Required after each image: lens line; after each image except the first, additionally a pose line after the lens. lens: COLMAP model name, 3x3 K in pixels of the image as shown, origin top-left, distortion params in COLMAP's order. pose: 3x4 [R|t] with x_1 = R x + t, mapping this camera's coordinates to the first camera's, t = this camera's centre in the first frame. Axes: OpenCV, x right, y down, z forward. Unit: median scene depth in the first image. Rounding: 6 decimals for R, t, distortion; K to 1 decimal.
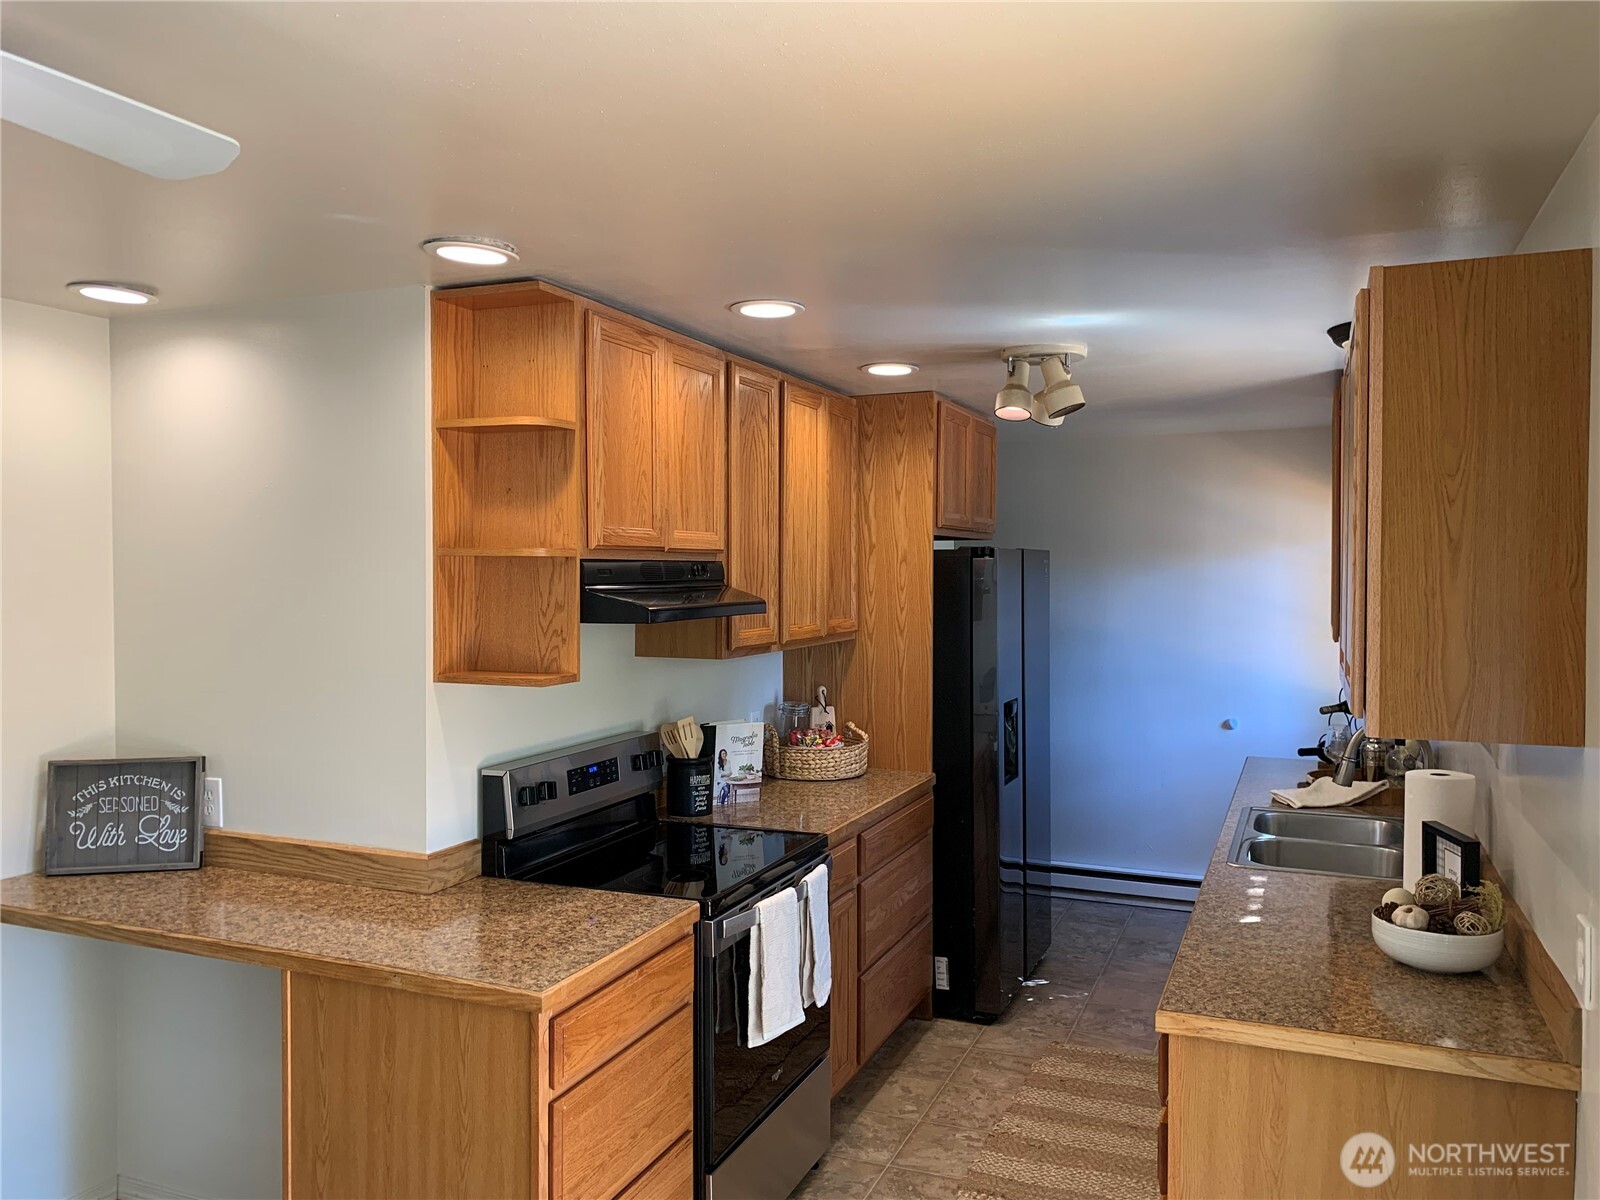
lens RADIAL K [[1214.9, 0, 797.8], [0, 1214.9, 596.3], [0, 0, 1]] dist [0.049507, -0.038368]
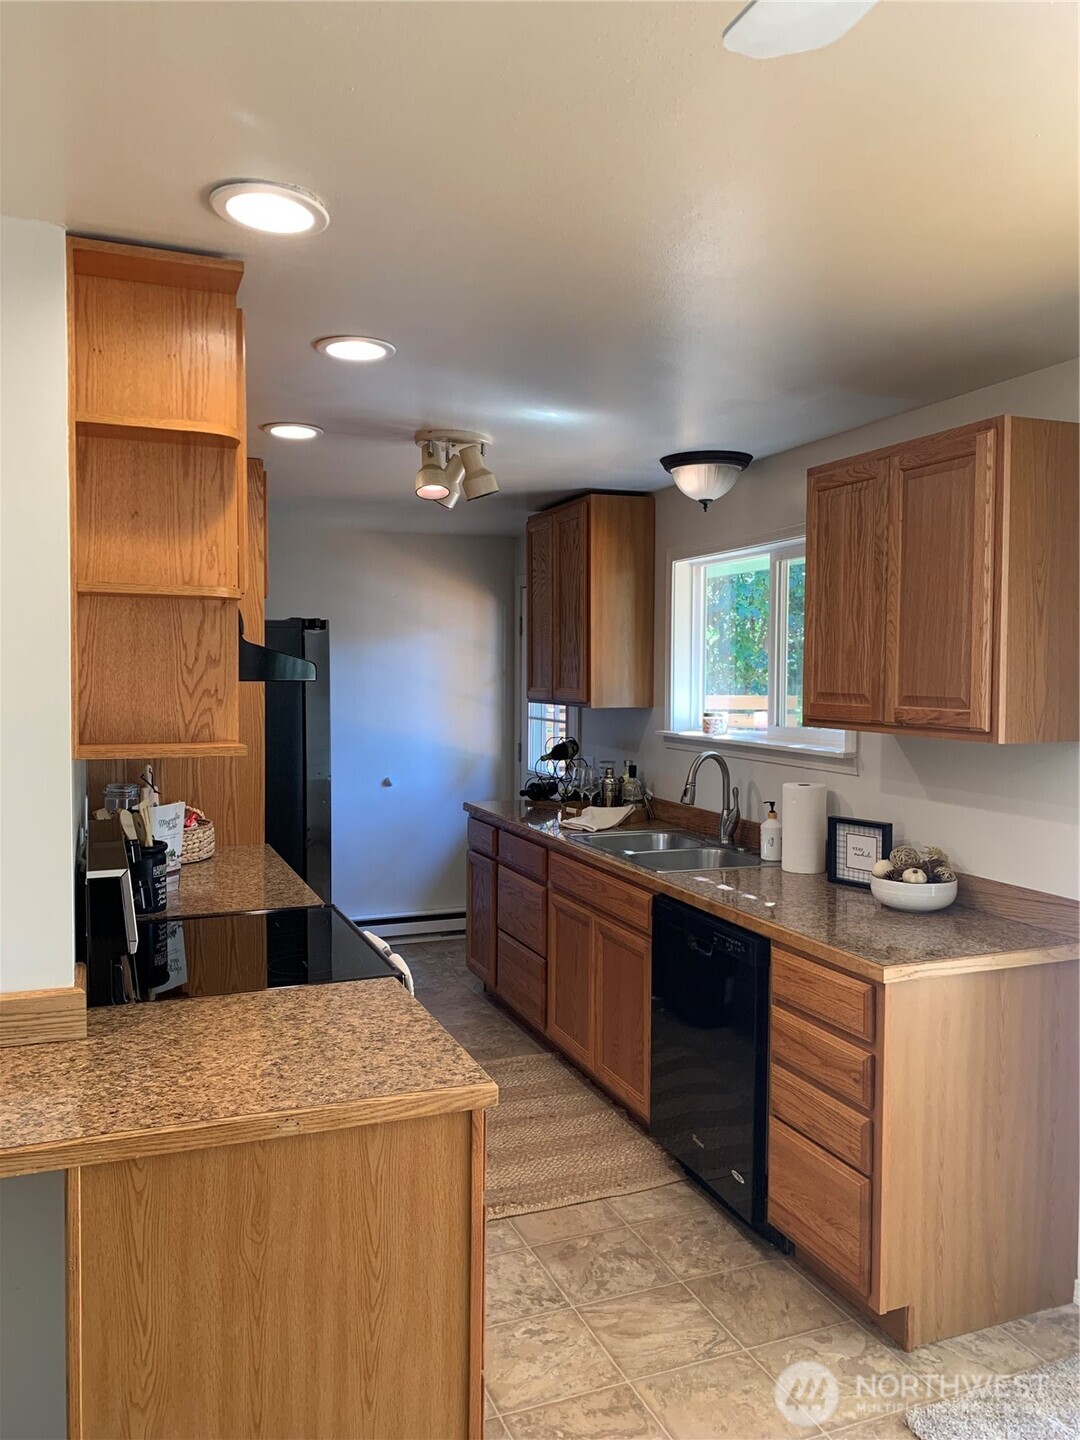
lens RADIAL K [[1093.4, 0, 539.7], [0, 1093.4, 710.7], [0, 0, 1]] dist [0.049507, -0.038368]
pose [[0.718482, -0.024394, 0.695118, -0.586384], [0.011289, 0.999662, 0.023412, 0.028620], [-0.695454, -0.008974, 0.718514, 0.323811]]
